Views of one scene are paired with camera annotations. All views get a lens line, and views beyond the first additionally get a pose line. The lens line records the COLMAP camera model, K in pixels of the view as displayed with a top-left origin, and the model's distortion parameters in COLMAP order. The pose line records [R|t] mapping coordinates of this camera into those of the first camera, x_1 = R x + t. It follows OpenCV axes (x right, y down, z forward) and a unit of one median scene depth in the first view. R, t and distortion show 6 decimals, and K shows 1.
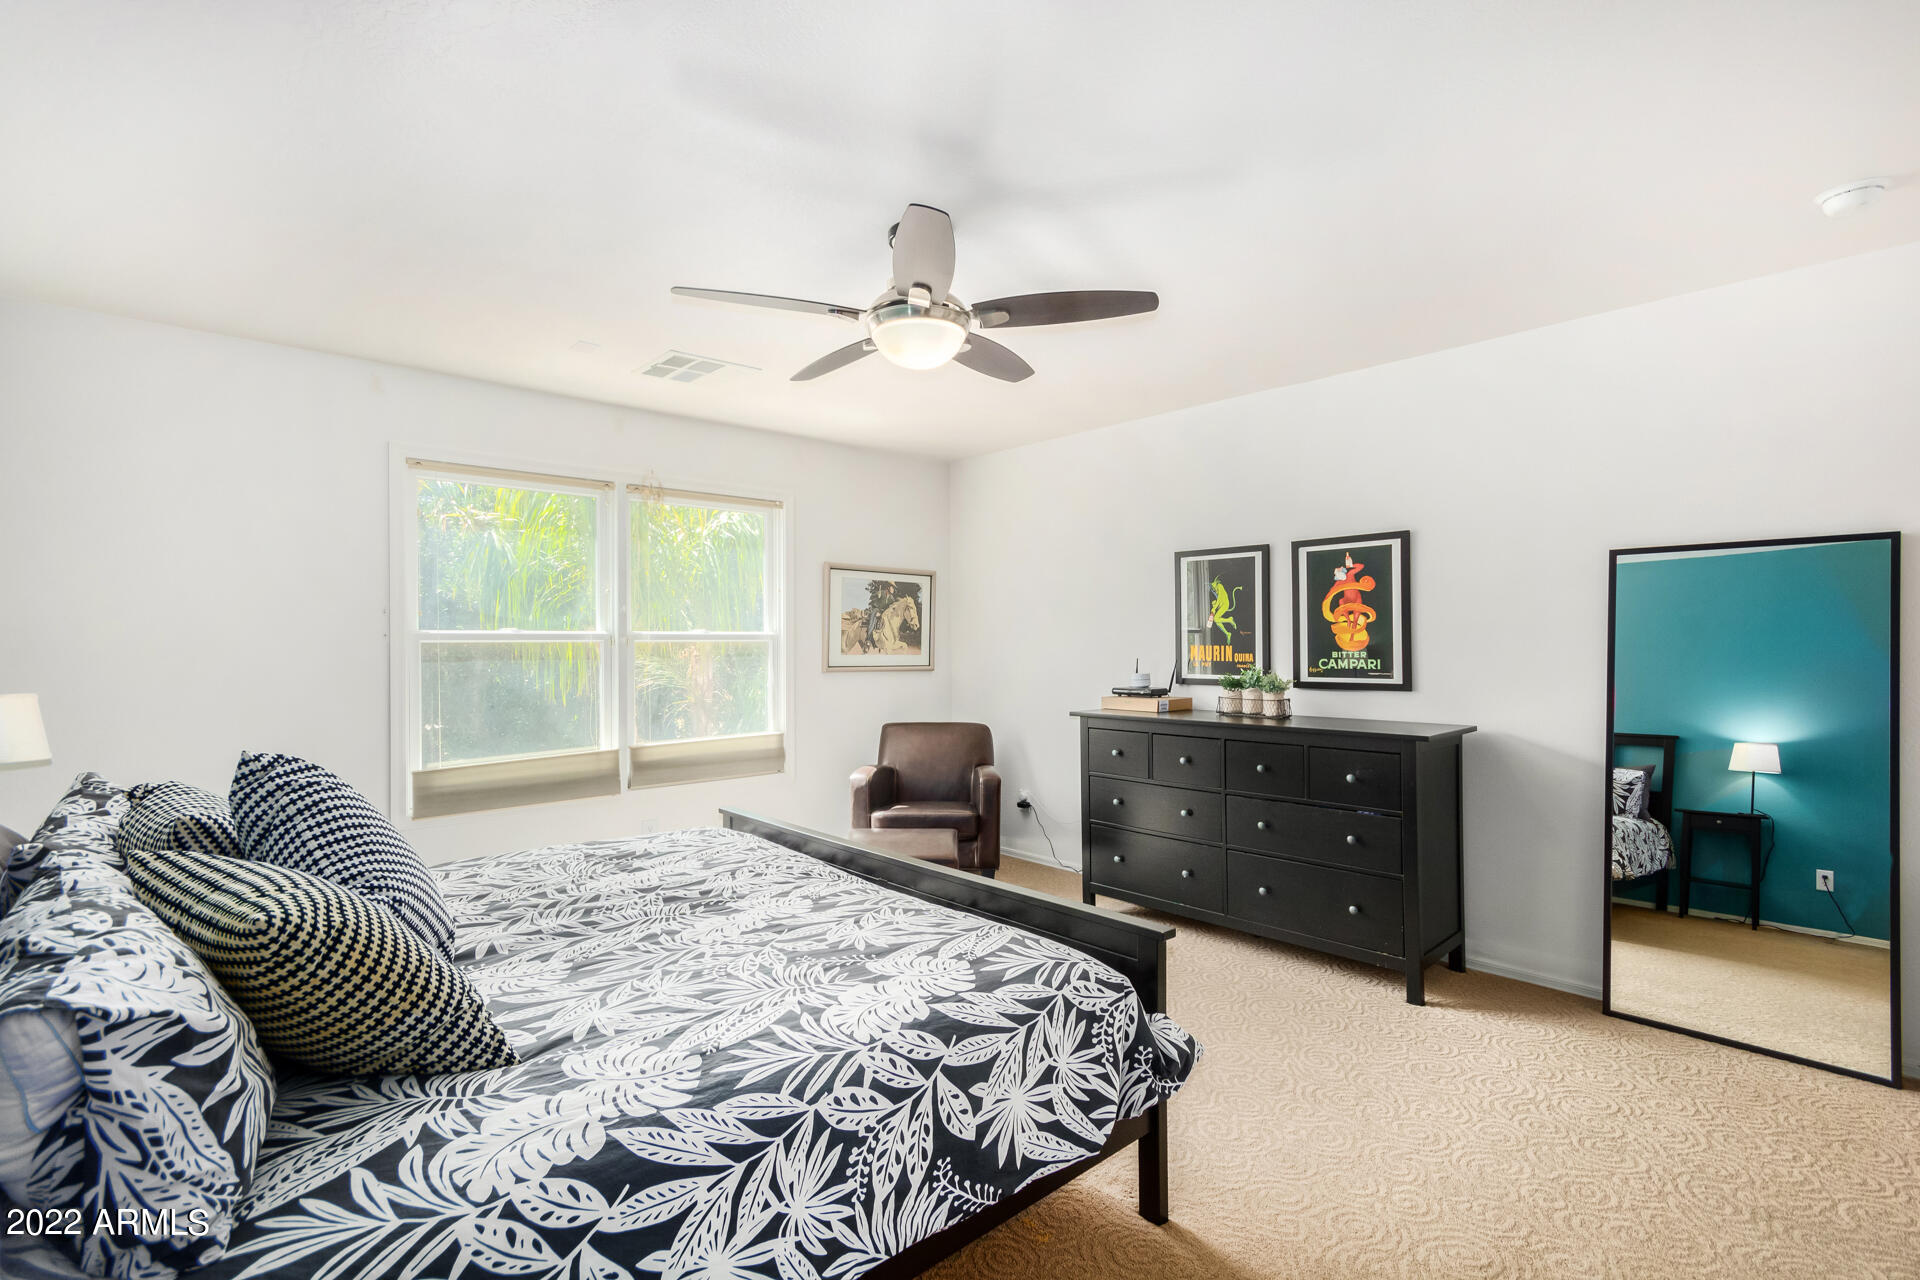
lens RADIAL K [[878.3, 0, 969.7], [0, 878.3, 639.5], [0, 0, 1]] dist [0.001852, 0.000974]
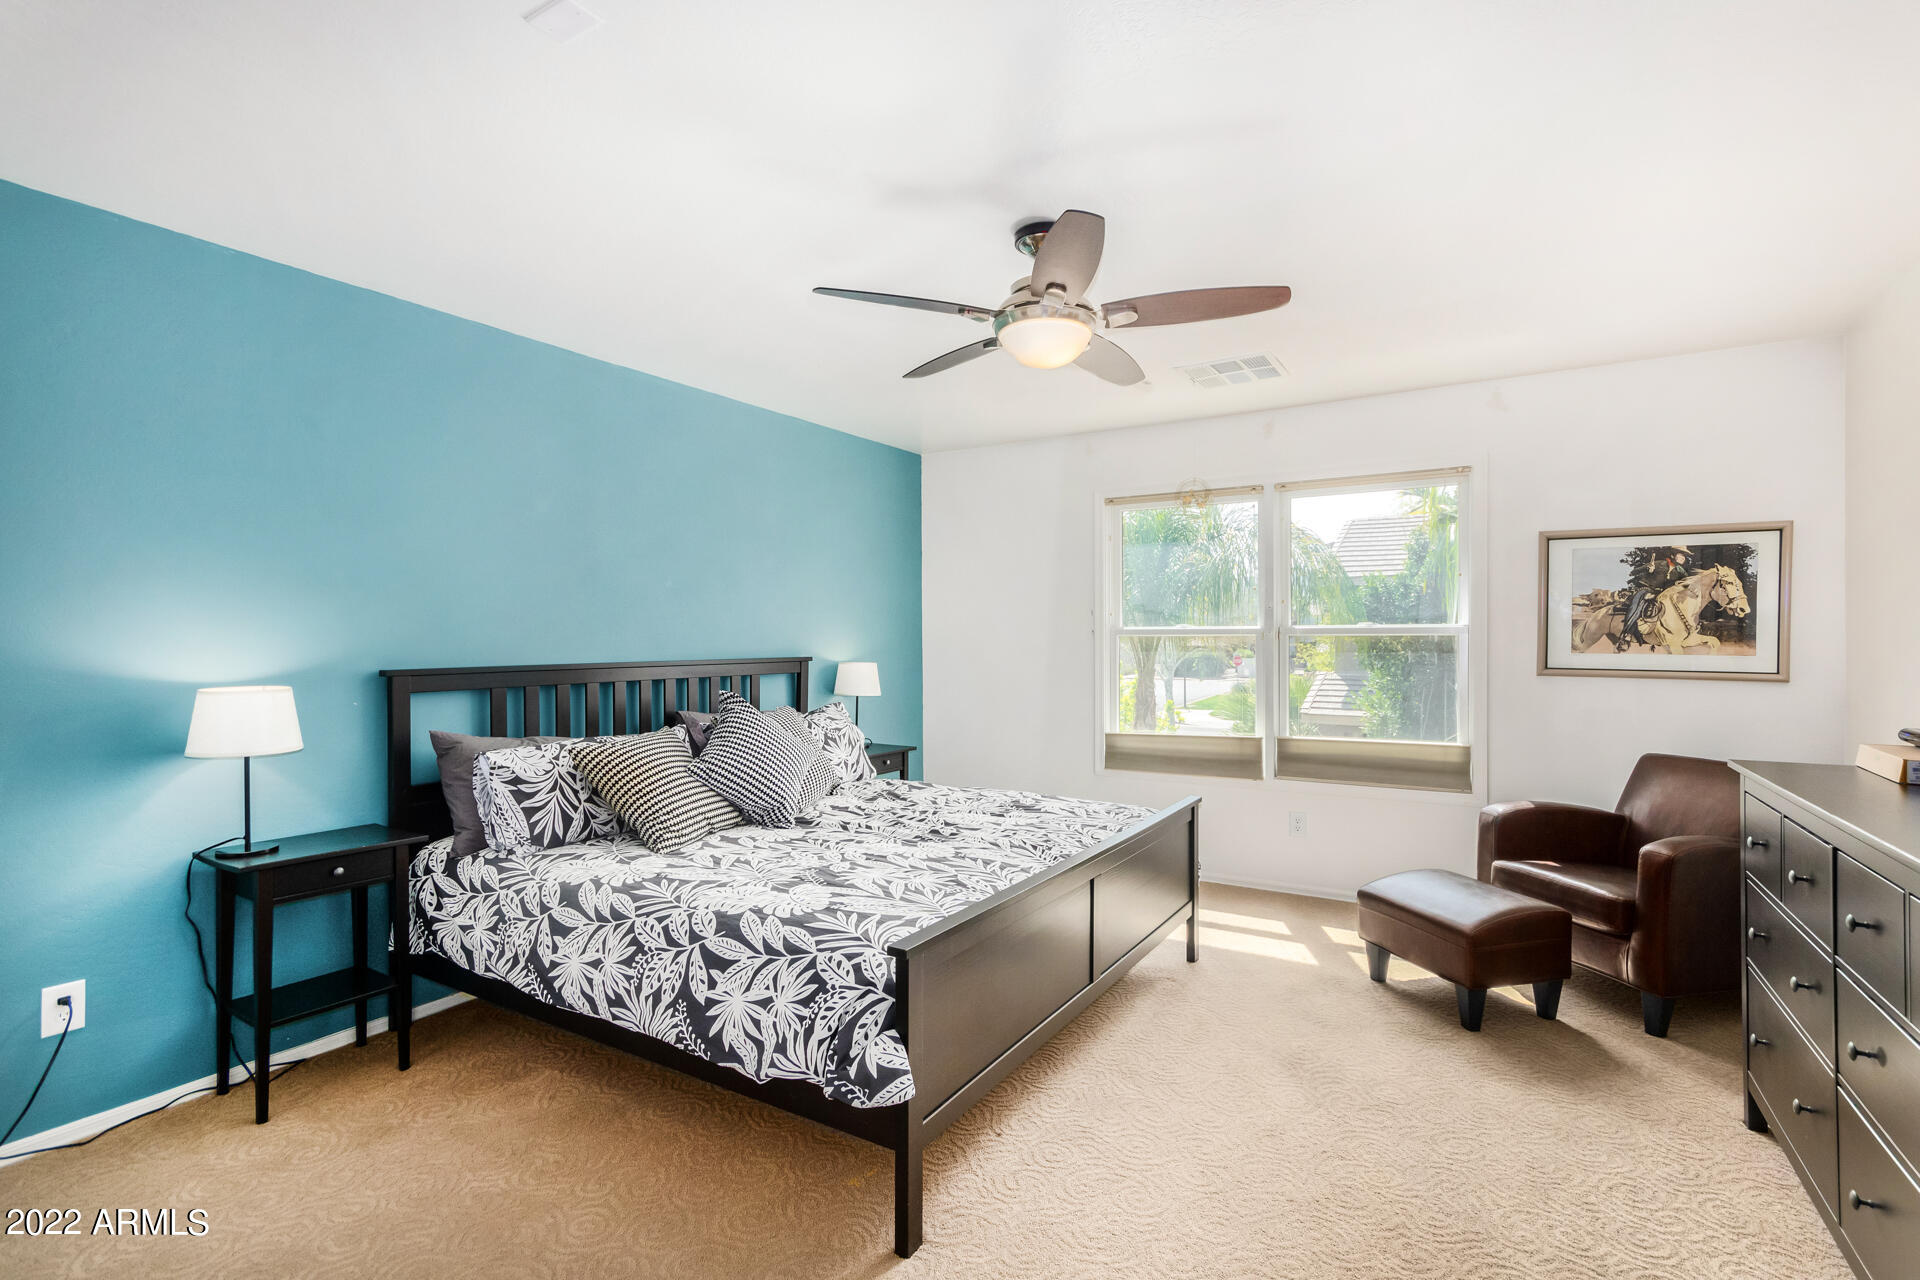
lens RADIAL K [[878.3, 0, 969.7], [0, 878.3, 639.5], [0, 0, 1]] dist [0.001852, 0.000974]
pose [[0.292318, 0.005359, -0.956306, 1.176251], [0.005473, 0.999959, 0.007277, -0.006516], [0.956306, -0.007361, 0.292276, 0.821480]]
